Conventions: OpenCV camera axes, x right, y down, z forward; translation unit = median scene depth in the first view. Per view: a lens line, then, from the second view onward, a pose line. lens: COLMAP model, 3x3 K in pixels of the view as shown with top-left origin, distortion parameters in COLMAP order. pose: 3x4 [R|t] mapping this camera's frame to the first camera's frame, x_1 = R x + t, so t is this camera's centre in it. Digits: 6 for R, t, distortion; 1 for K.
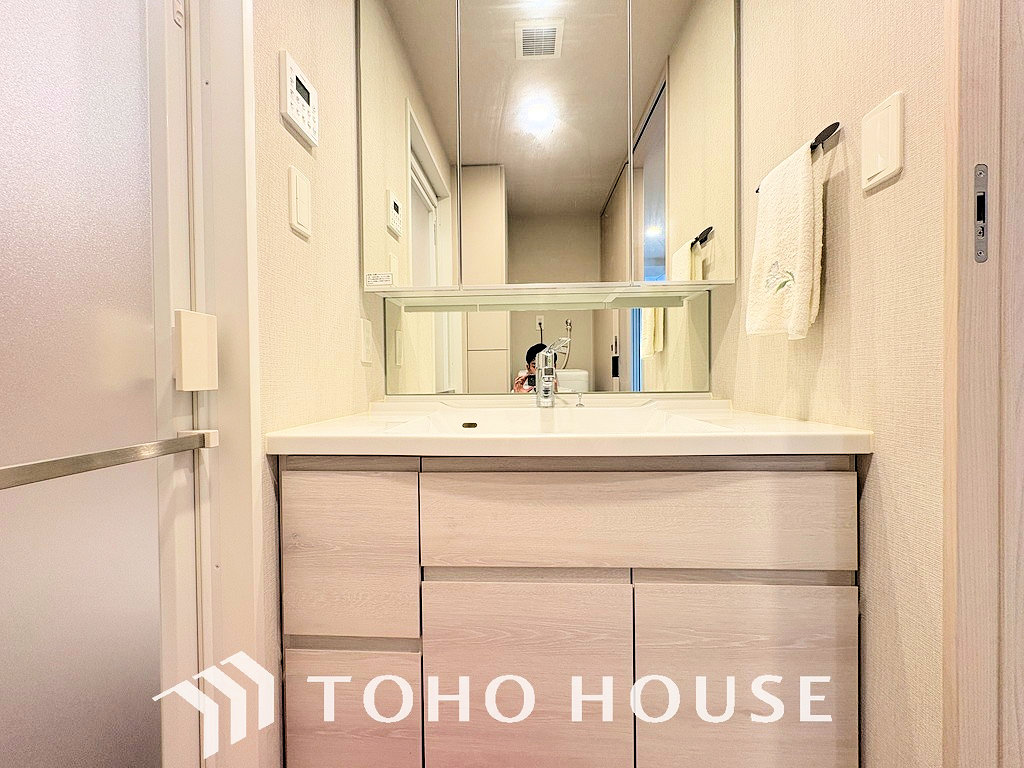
lens RADIAL K [[404.2, 0, 510.4], [0, 404.2, 381.0], [0, 0, 1]] dist [-0.000853, -0.000217]
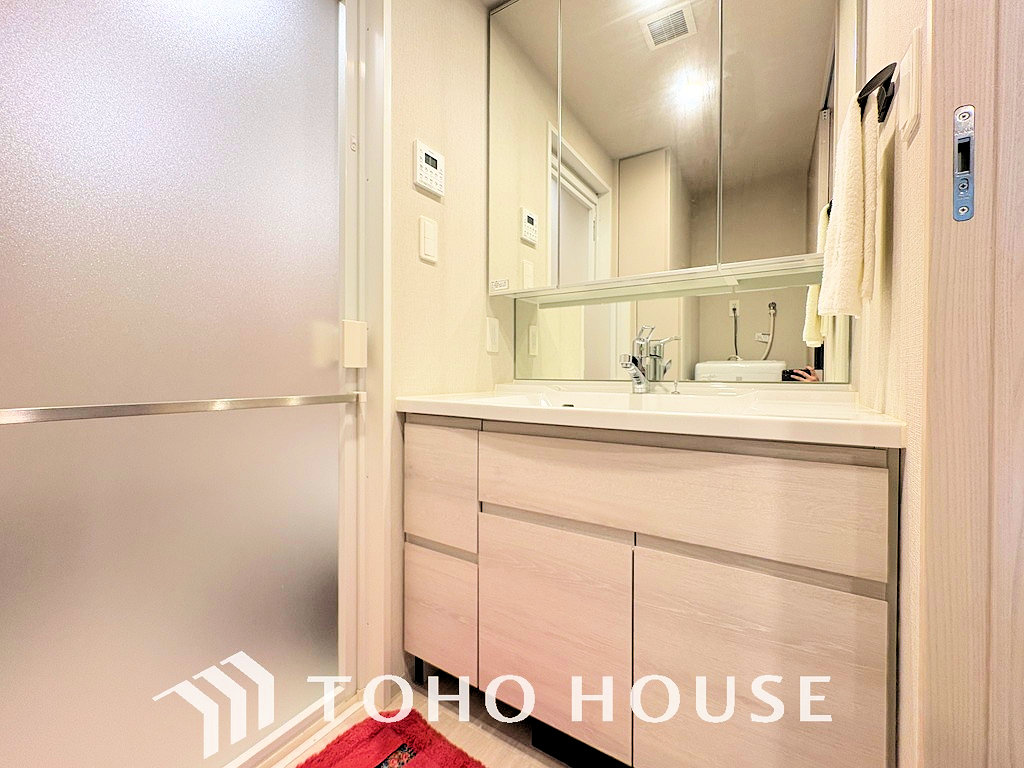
lens RADIAL K [[418.2, 0, 510.7], [0, 418.2, 372.3], [0, 0, 1]] dist [-0.001878, -0.000128]
pose [[0.869954, 0.013358, -0.492952, 0.546624], [-0.016285, 0.999866, -0.001646, 0.030514], [0.492864, 0.009460, 0.870055, -0.163742]]
